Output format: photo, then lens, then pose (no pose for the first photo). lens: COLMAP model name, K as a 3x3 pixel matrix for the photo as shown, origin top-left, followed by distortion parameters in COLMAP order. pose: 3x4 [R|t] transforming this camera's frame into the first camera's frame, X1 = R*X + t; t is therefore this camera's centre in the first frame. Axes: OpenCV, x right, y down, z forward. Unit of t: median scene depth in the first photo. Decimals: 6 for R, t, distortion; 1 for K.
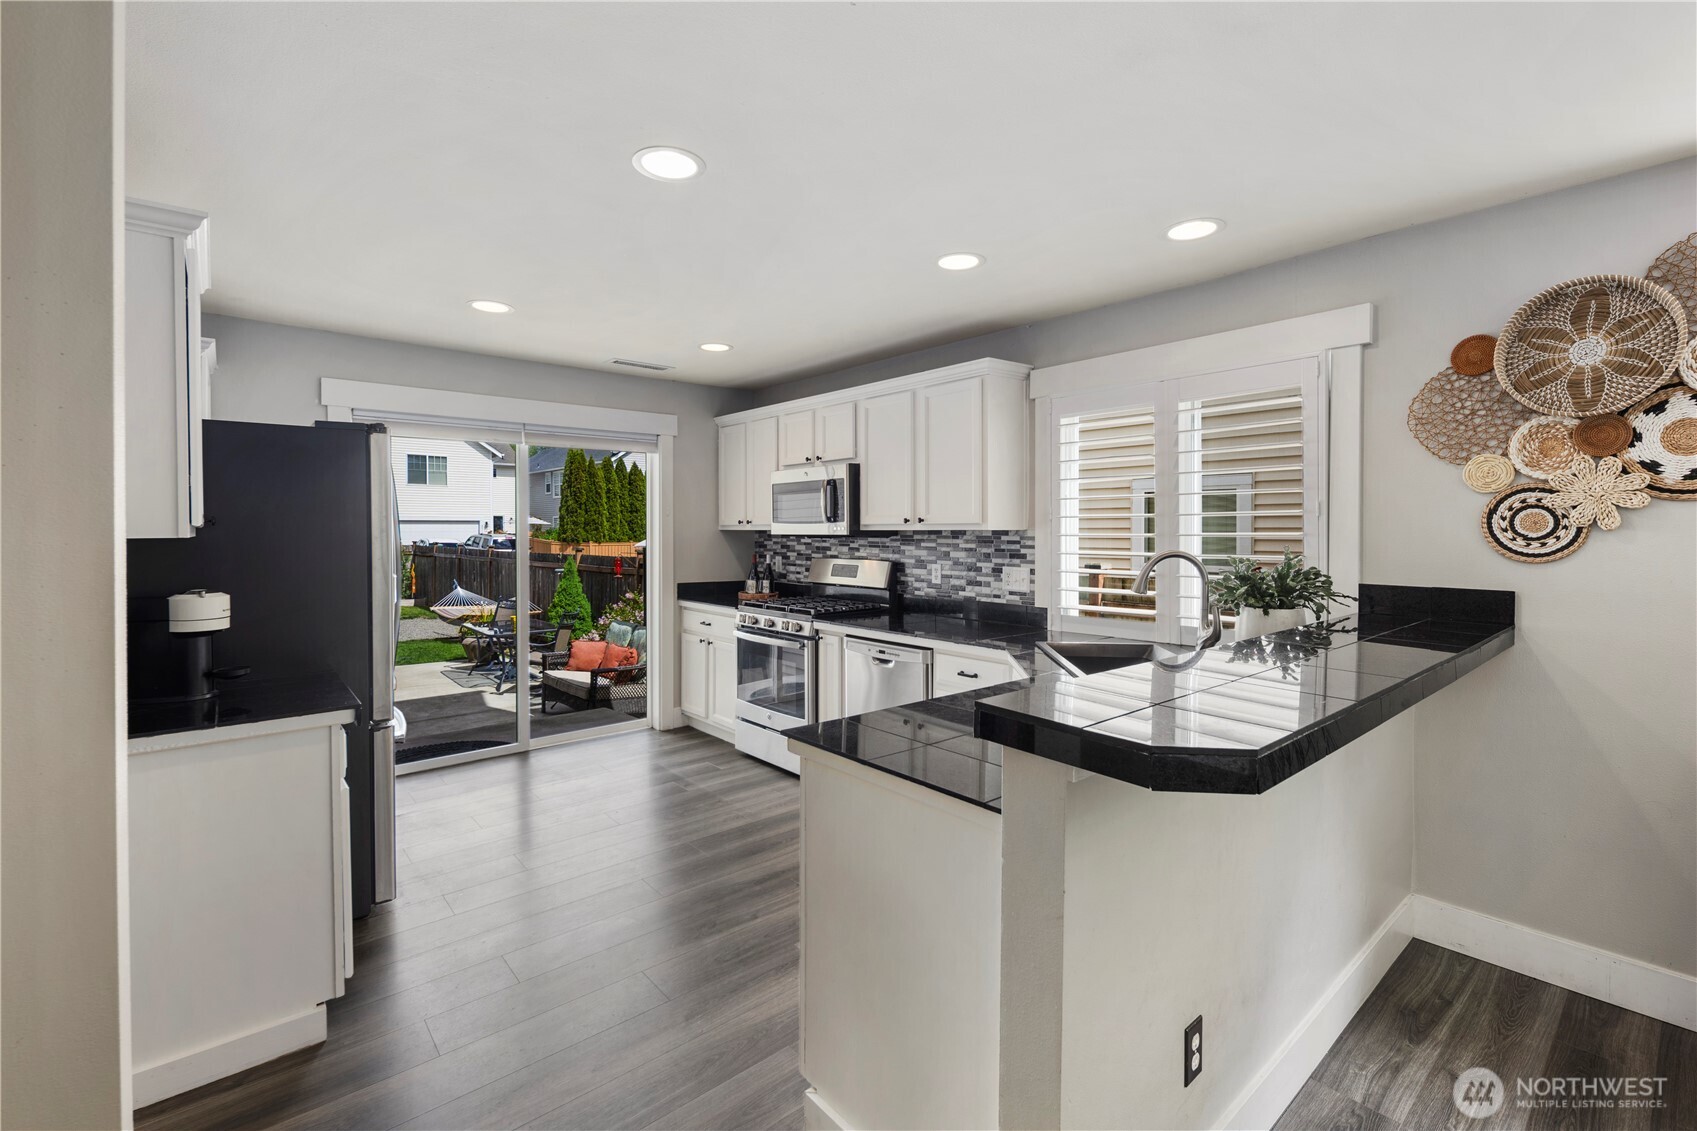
lens RADIAL K [[743.2, 0, 836.8], [0, 743.2, 534.3], [0, 0, 1]] dist [0.002912, -0.002556]
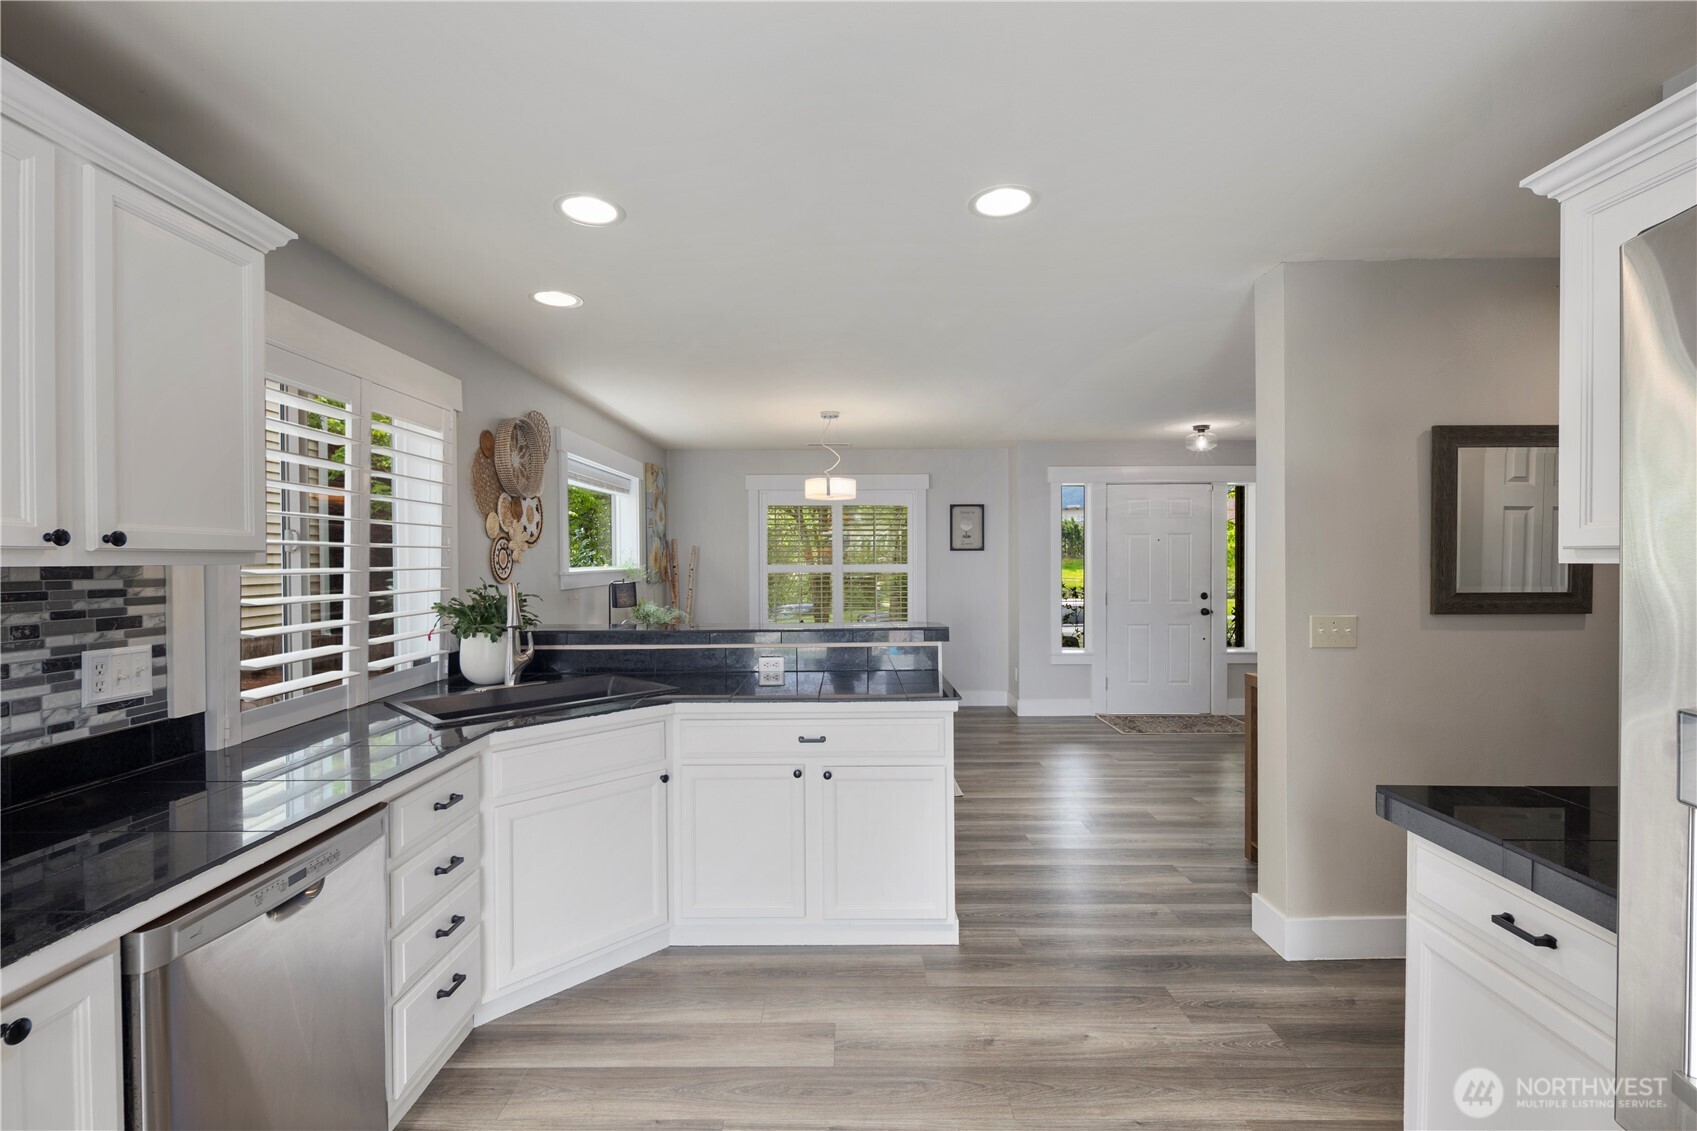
lens RADIAL K [[743.2, 0, 844.0], [0, 743.2, 567.3], [0, 0, 1]] dist [0.002912, -0.002556]
pose [[-0.764923, 0.000951, 0.644121, -0.405995], [0.012646, 0.999828, 0.013542, -0.005767], [-0.643997, 0.018504, -0.764804, 1.095703]]
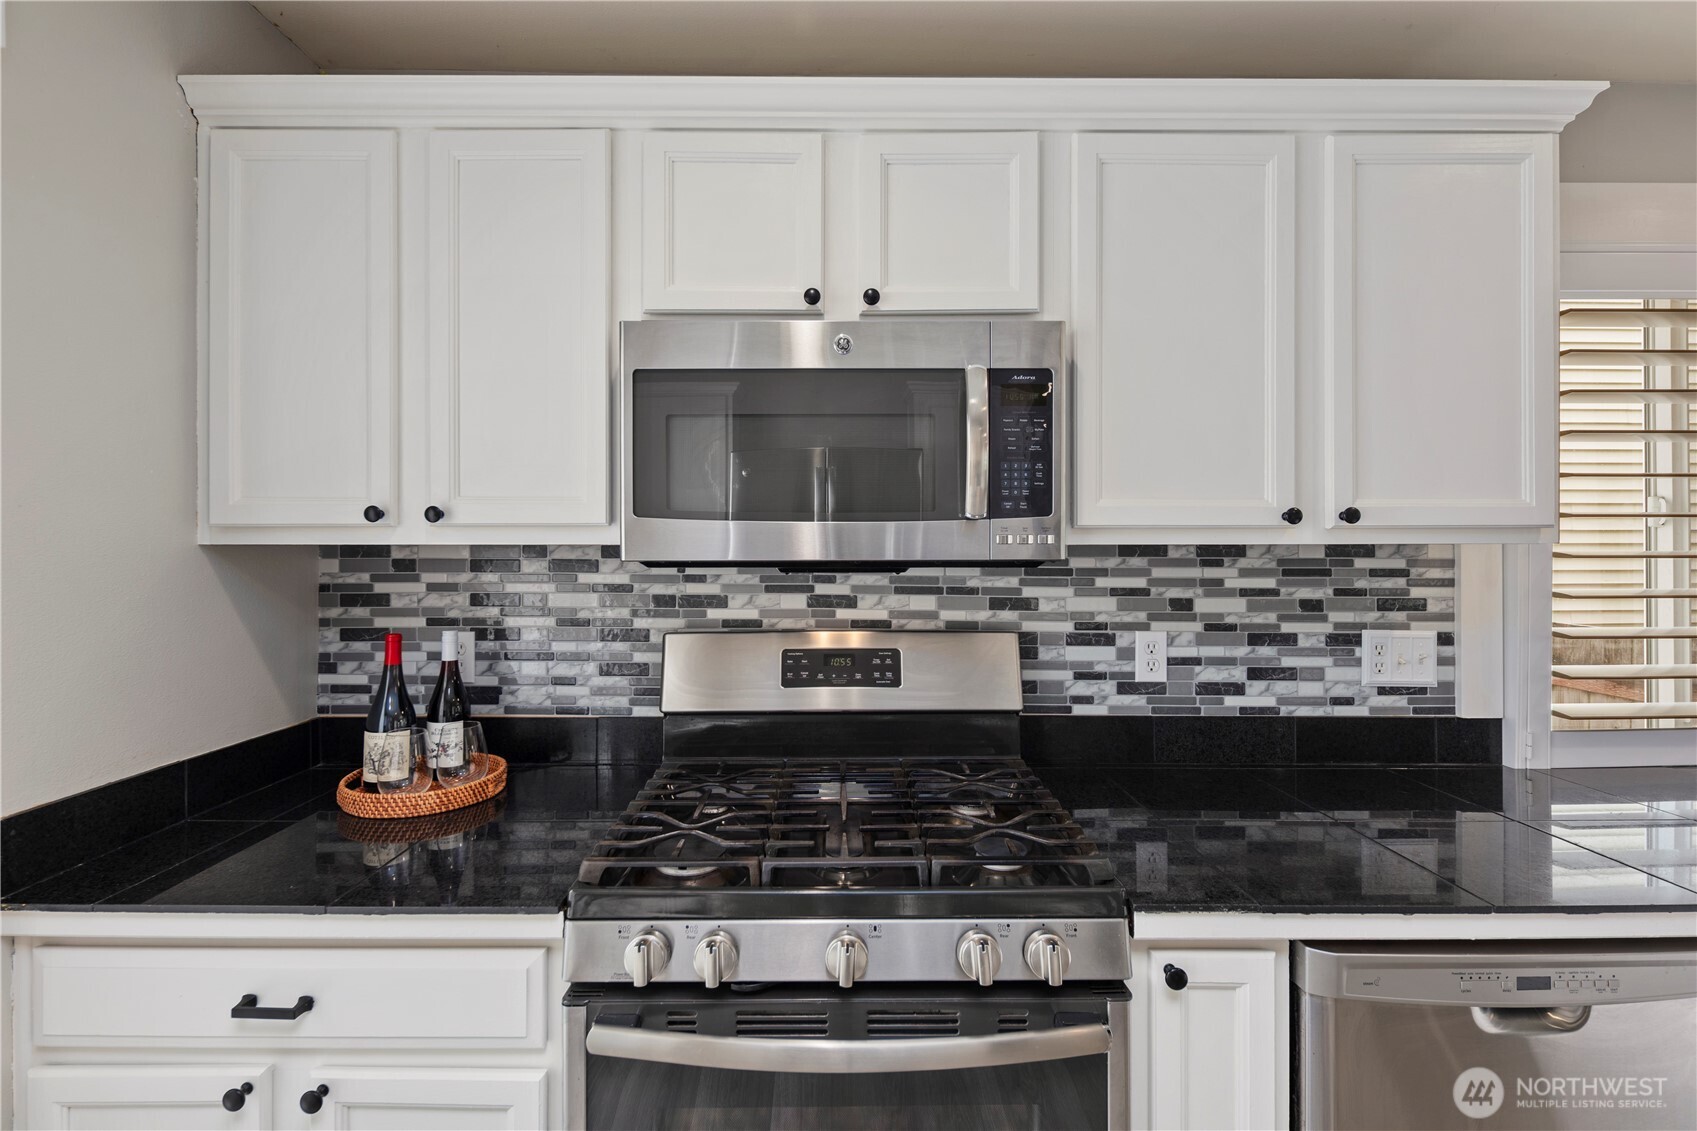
lens RADIAL K [[743.2, 0, 848.3], [0, 743.2, 542.3], [0, 0, 1]] dist [0.002912, -0.002556]
pose [[0.640750, 0.004357, 0.767737, -0.309209], [0.005603, 0.999931, -0.010351, -0.004517], [-0.767729, 0.010934, 0.640681, 0.999674]]
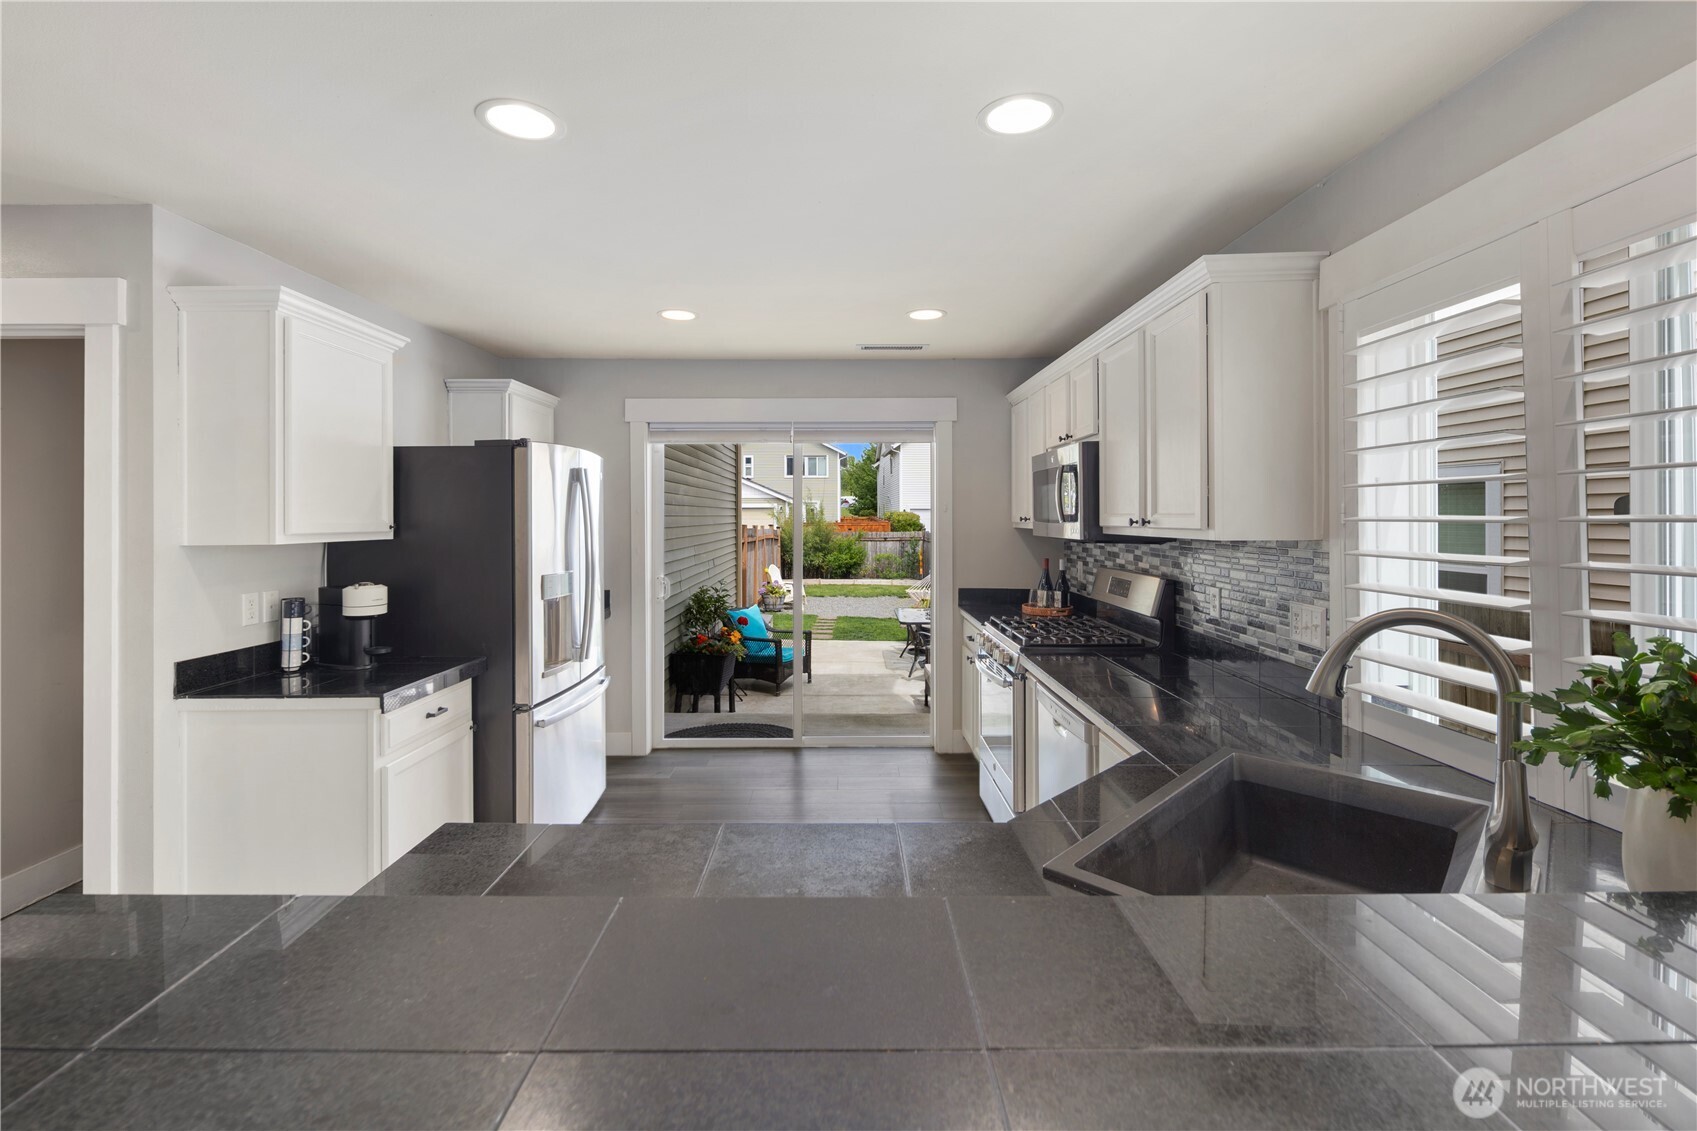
lens RADIAL K [[743.2, 0, 844.0], [0, 743.2, 512.5], [0, 0, 1]] dist [0.002912, -0.002556]
pose [[0.769240, -0.003077, -0.638953, 0.344971], [-0.003625, 0.999951, -0.009180, -0.021344], [0.638950, 0.009378, 0.769191, 0.333070]]
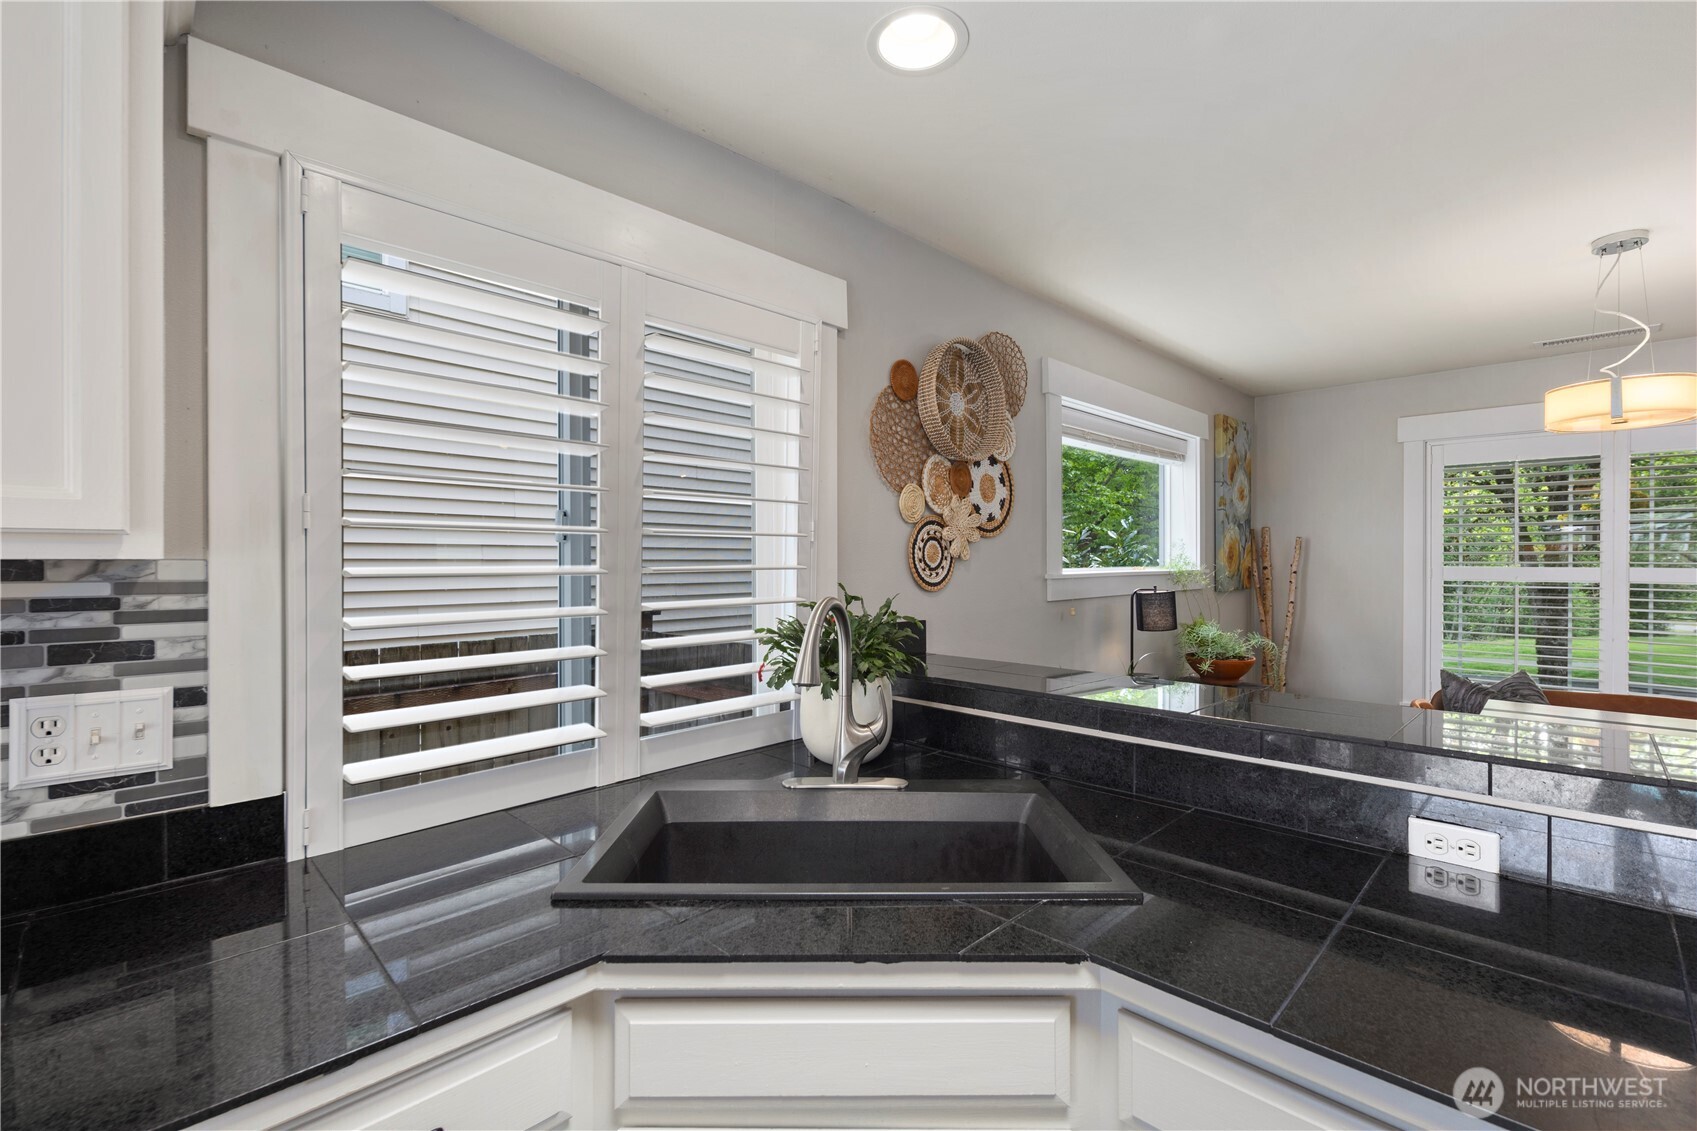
lens RADIAL K [[743.2, 0, 839.9], [0, 743.2, 565.8], [0, 0, 1]] dist [0.002912, -0.002556]
pose [[-0.087086, -0.003242, 0.996196, -0.065977], [0.008656, 0.999954, 0.004011, -0.002395], [-0.996163, 0.008973, -0.087054, 0.766940]]
